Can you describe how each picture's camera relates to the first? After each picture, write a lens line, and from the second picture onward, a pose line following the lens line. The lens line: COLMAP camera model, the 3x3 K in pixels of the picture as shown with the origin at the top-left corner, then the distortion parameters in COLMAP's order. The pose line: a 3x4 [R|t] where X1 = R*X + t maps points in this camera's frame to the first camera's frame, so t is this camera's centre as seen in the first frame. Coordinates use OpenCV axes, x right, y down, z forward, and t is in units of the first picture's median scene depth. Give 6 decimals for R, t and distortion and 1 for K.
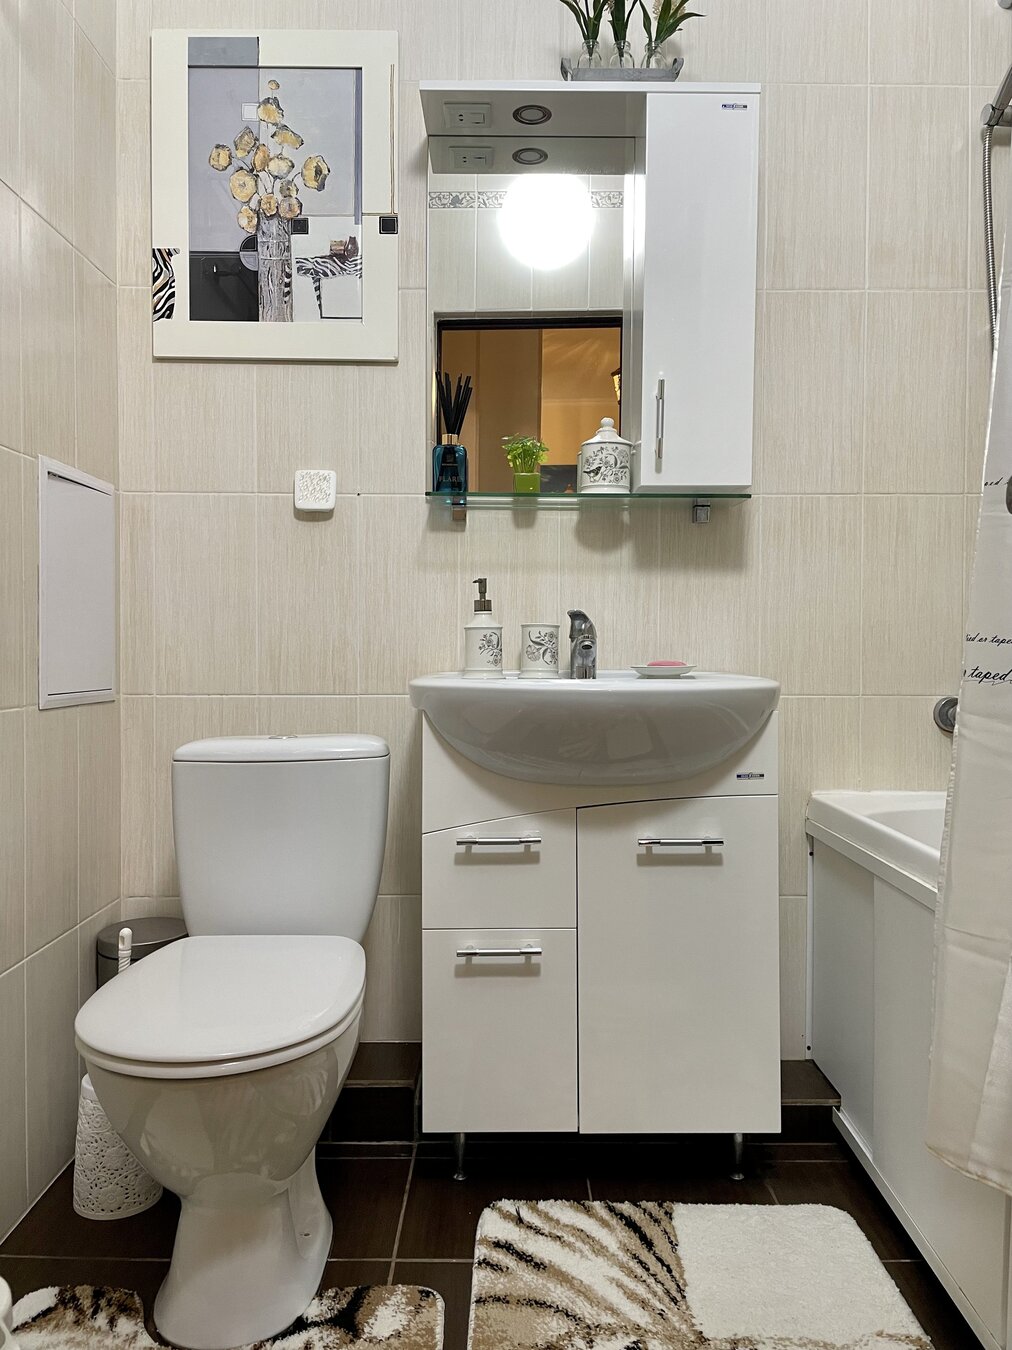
lens RADIAL K [[1019.4, 0, 510.8], [0, 1019.4, 664.1], [0, 0, 1]] dist [0.086318, -0.105347]
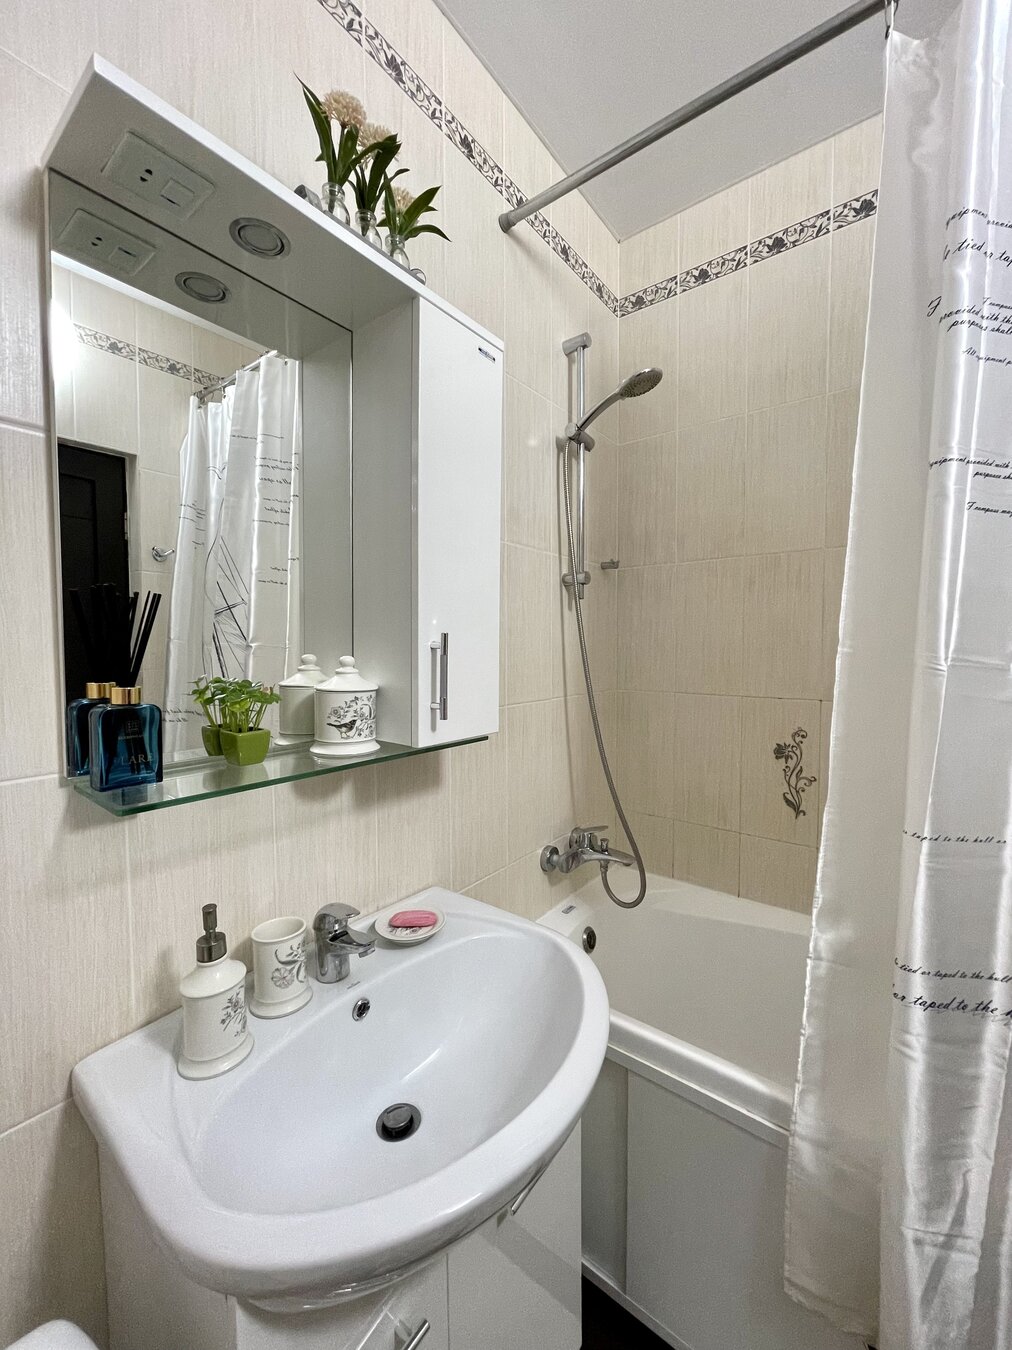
lens RADIAL K [[542.9, 0, 517.5], [0, 542.9, 674.0], [0, 0, 1]] dist [-0.006219, 0.000789]
pose [[0.611070, -0.045897, 0.790245, -0.174204], [0.018887, 0.998879, 0.043409, -0.243984], [-0.791351, -0.011600, 0.611251, 0.623349]]
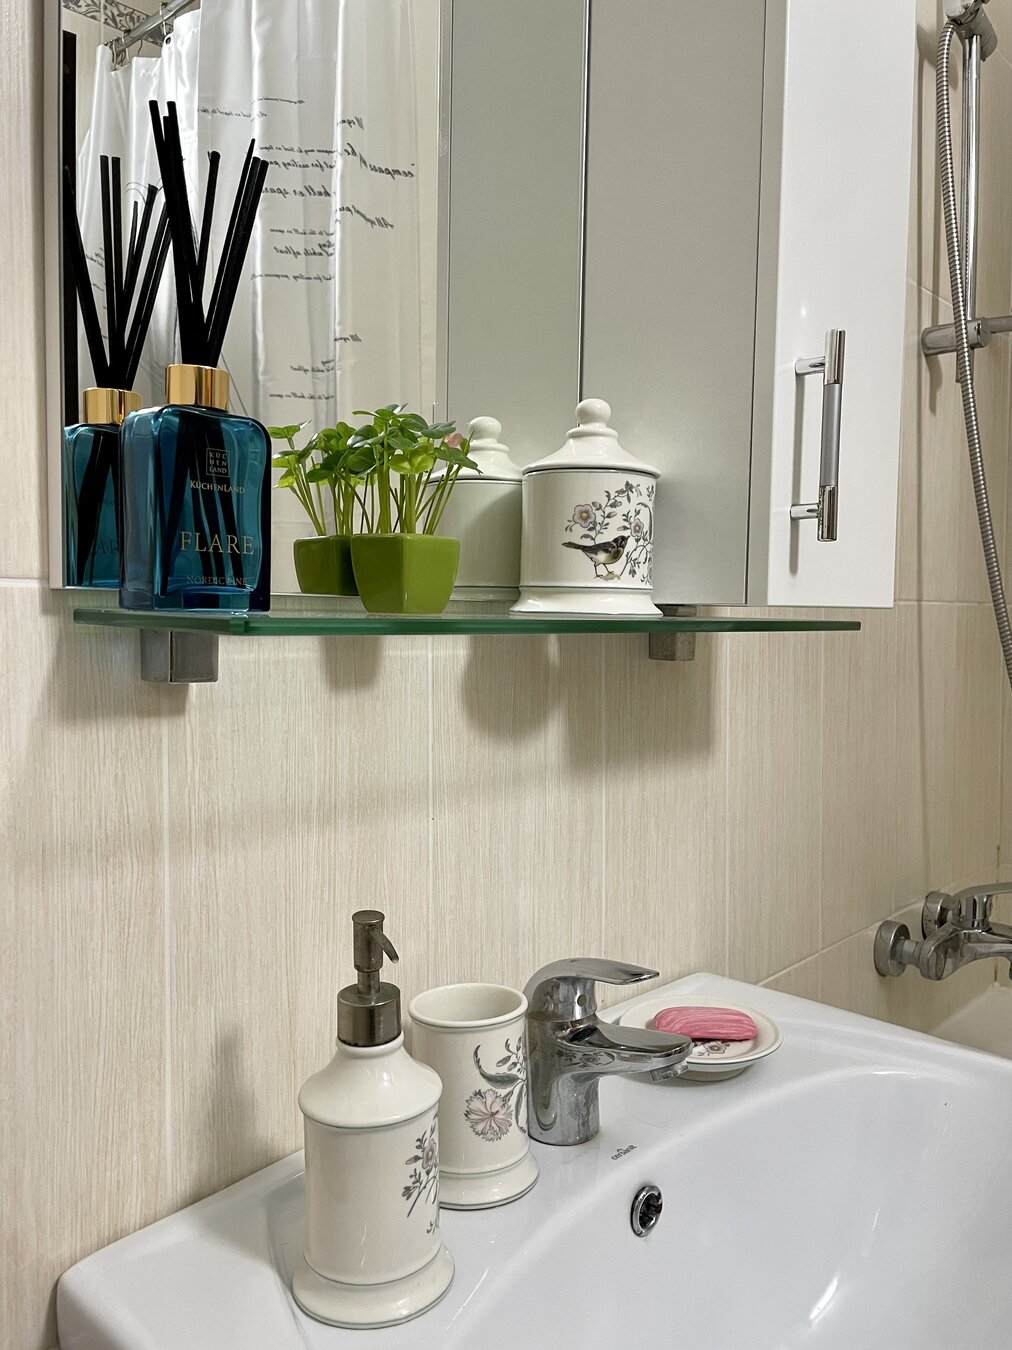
lens RADIAL K [[1019.4, 0, 511.9], [0, 1019.4, 667.6], [0, 0, 1]] dist [0.086318, -0.105347]
pose [[0.691013, -0.037642, 0.721862, -0.197312], [0.013049, 0.999130, 0.039610, -0.160346], [-0.722725, -0.017952, 0.690903, 0.772799]]
